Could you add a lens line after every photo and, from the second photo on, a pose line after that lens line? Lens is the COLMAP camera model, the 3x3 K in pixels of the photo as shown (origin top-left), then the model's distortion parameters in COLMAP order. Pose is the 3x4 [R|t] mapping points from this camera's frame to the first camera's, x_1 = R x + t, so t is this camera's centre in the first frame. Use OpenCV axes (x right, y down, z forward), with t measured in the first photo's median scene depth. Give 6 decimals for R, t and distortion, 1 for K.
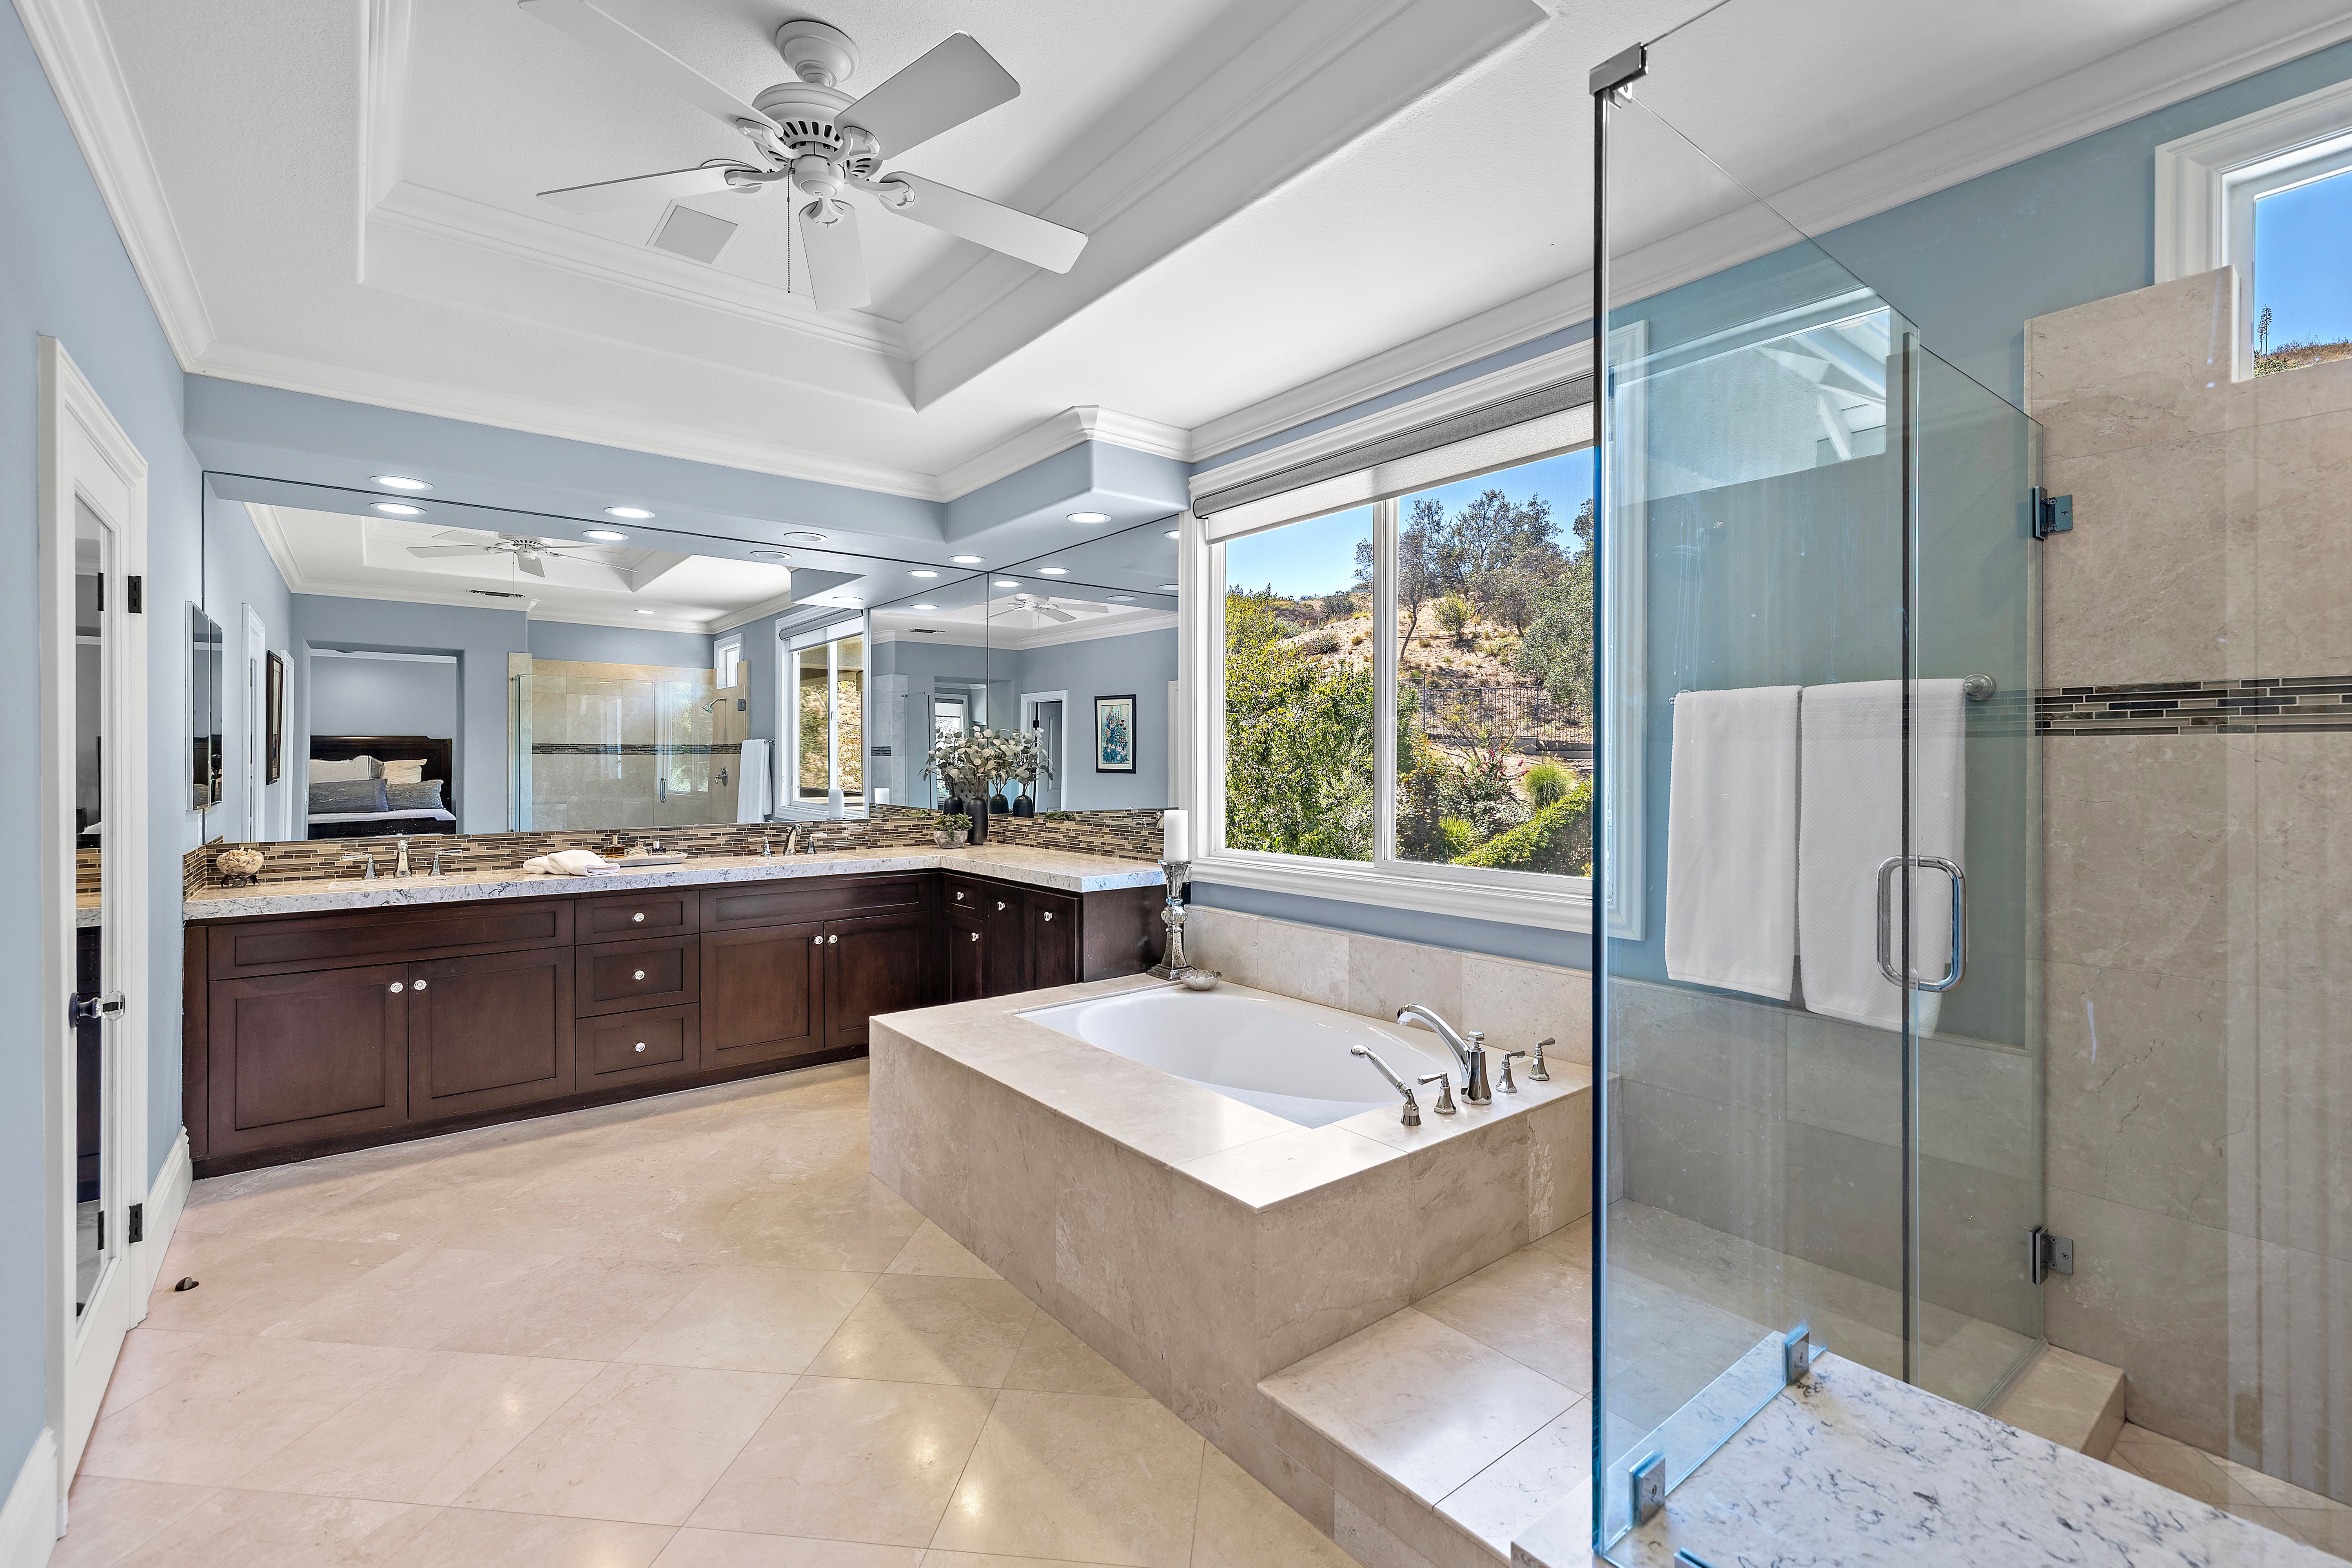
lens RADIAL K [[999.9, 0, 1161.1], [0, 999.9, 767.4], [0, 0, 1]] dist [0.000881, 0.000261]
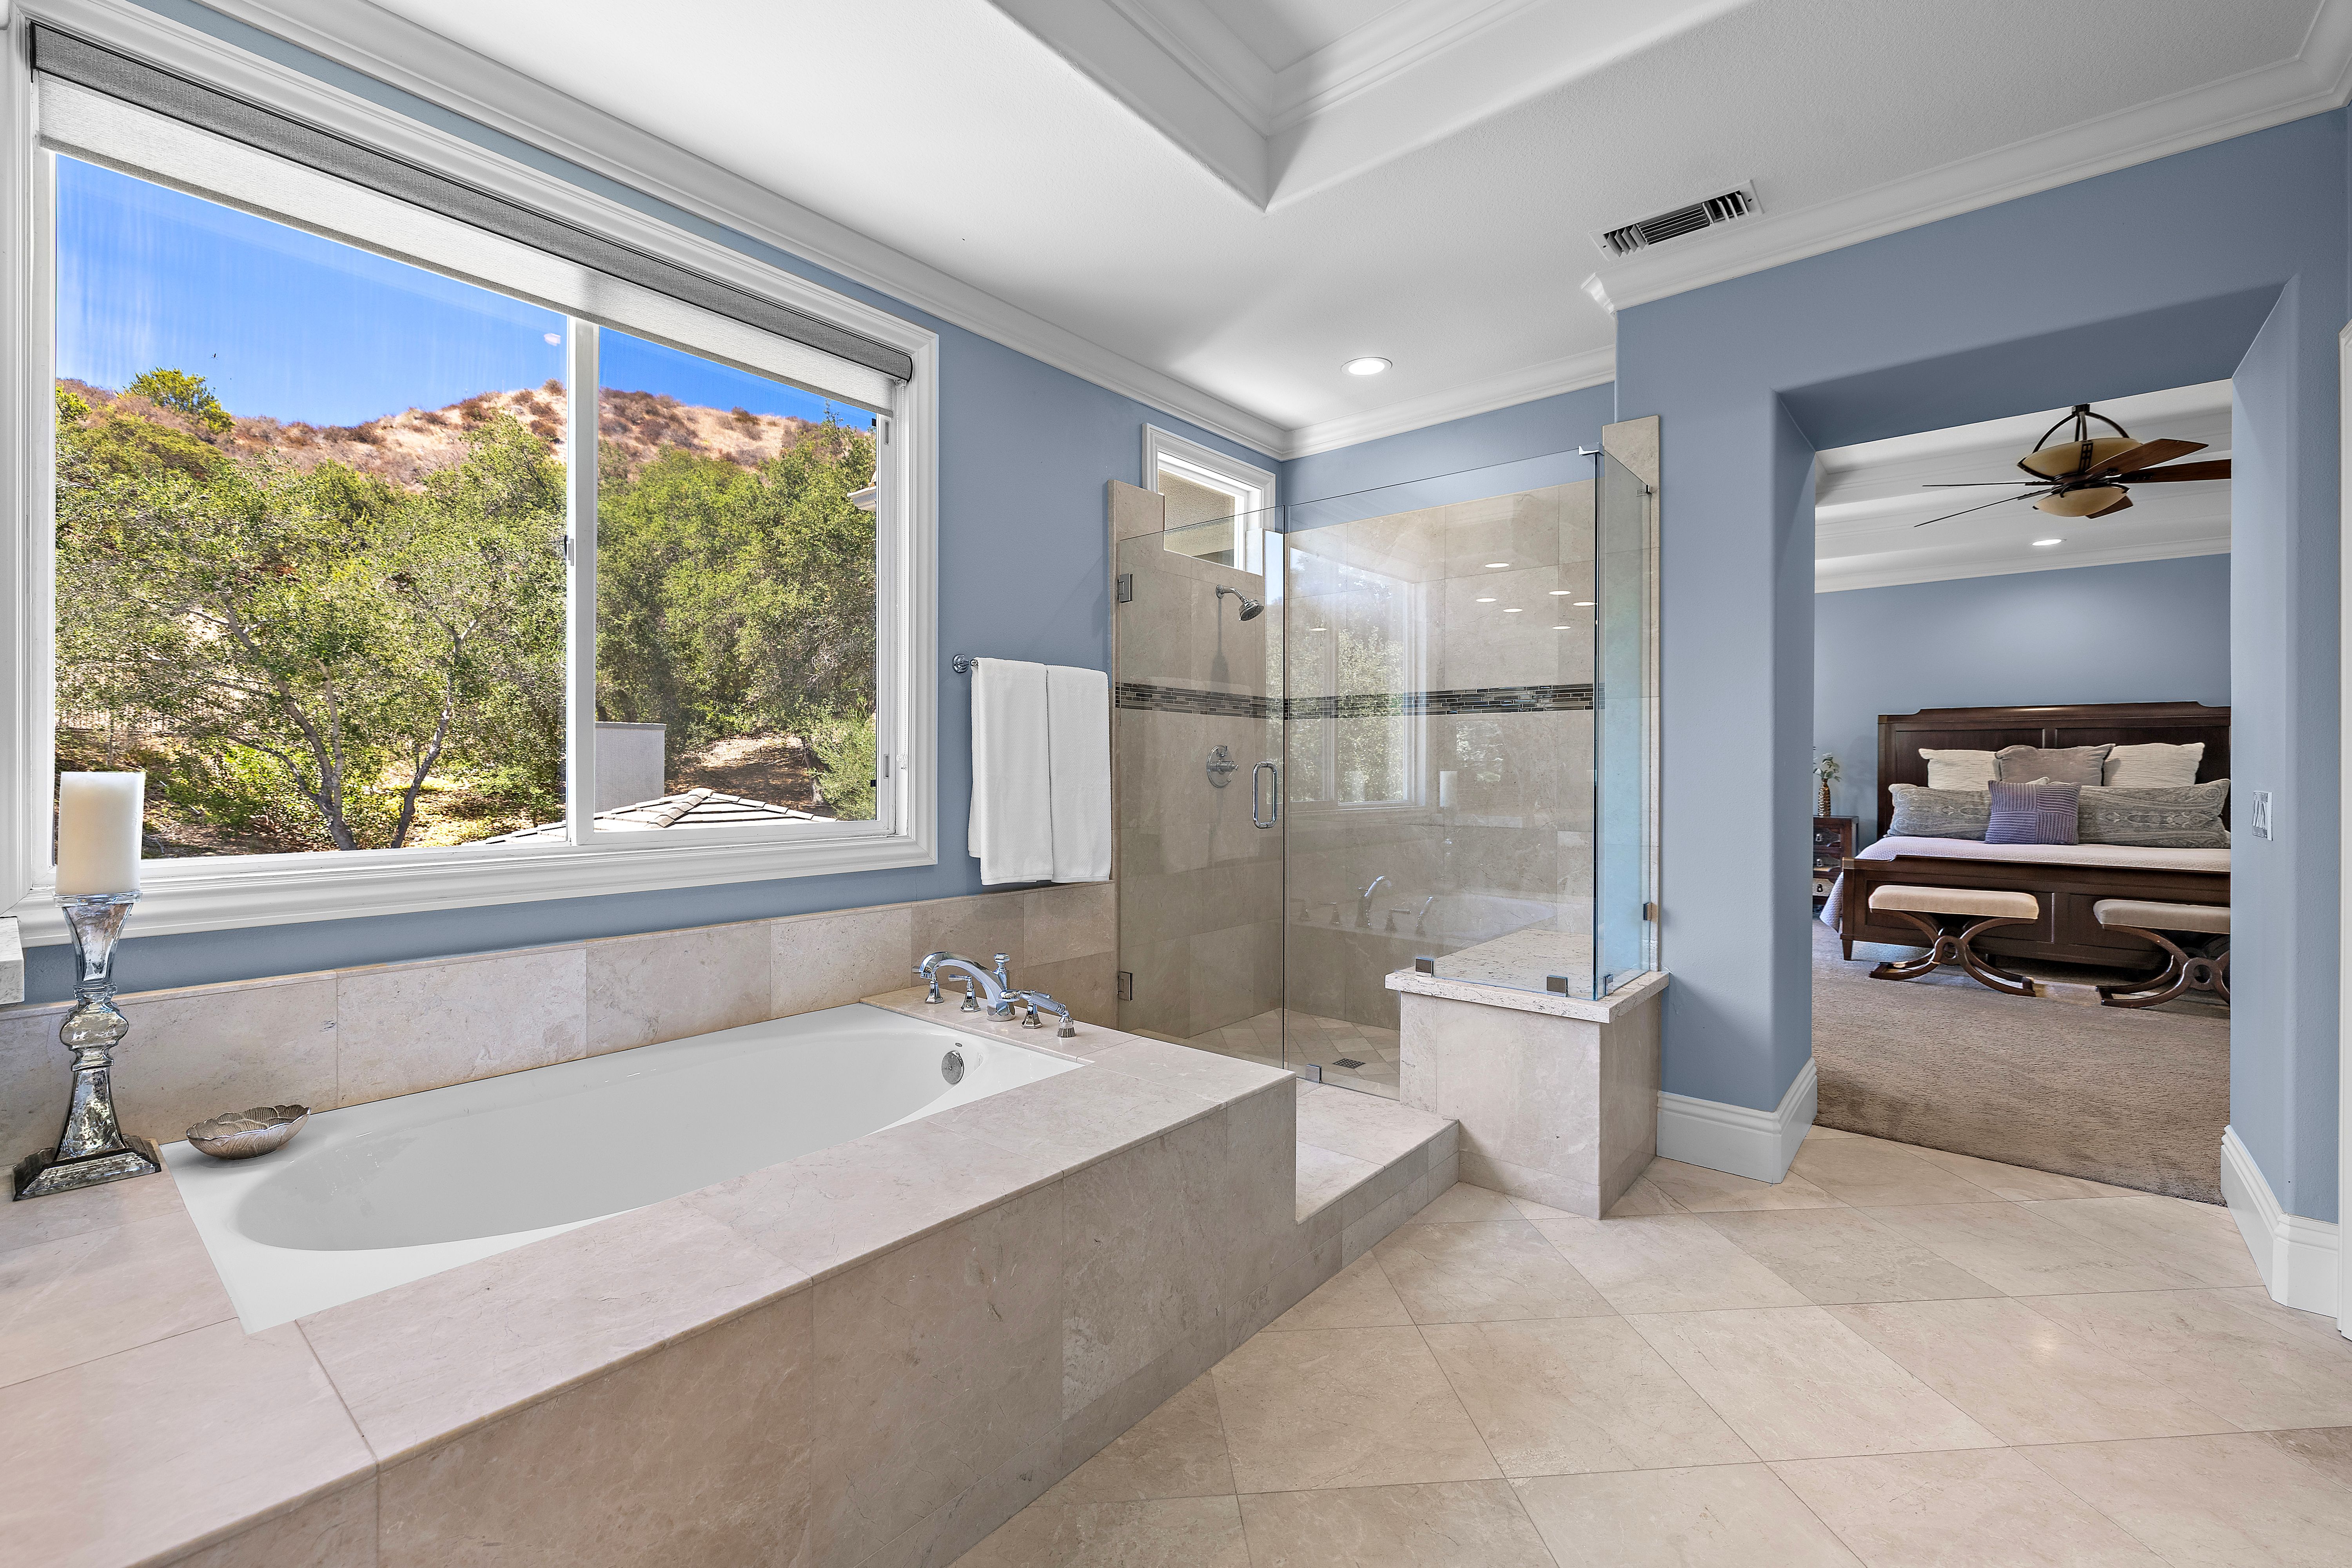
lens RADIAL K [[999.9, 0, 1161.1], [0, 999.9, 767.4], [0, 0, 1]] dist [0.000881, 0.000261]
pose [[-0.191494, 0.000368, 0.981494, -0.789319], [-0.000880, 0.999999, -0.000547, 0.066851], [-0.981493, -0.000969, -0.191494, 1.067203]]
